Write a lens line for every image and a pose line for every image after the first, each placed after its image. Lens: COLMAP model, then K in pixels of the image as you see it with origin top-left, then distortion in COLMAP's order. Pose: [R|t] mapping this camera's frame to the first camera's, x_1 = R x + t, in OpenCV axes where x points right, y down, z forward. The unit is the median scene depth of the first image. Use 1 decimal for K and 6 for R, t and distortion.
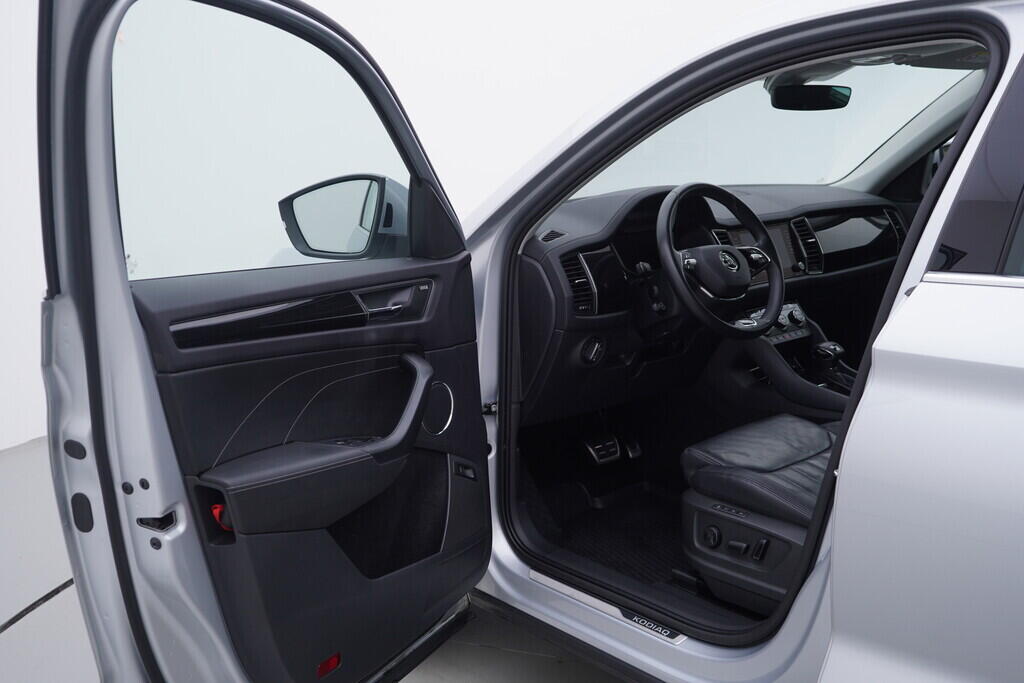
lens RADIAL K [[1072.0, 0, 512.1], [0, 1072.0, 338.9], [0, 0, 1]] dist [0.006237, 0.000000]
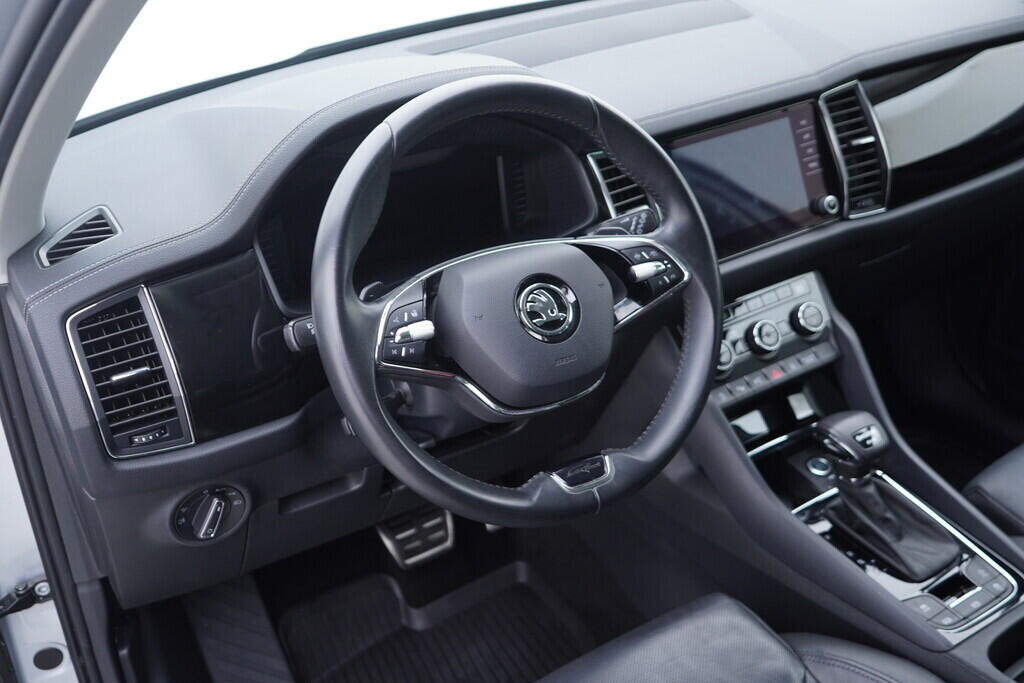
lens RADIAL K [[1072.0, 0, 507.2], [0, 1072.0, 347.9], [0, 0, 1]] dist [0.006237, 0.000000]
pose [[0.987514, 0.043358, -0.151444, 0.241279], [0.003593, 0.954926, 0.296822, -0.166839], [0.157487, -0.293661, 0.942847, 0.632829]]
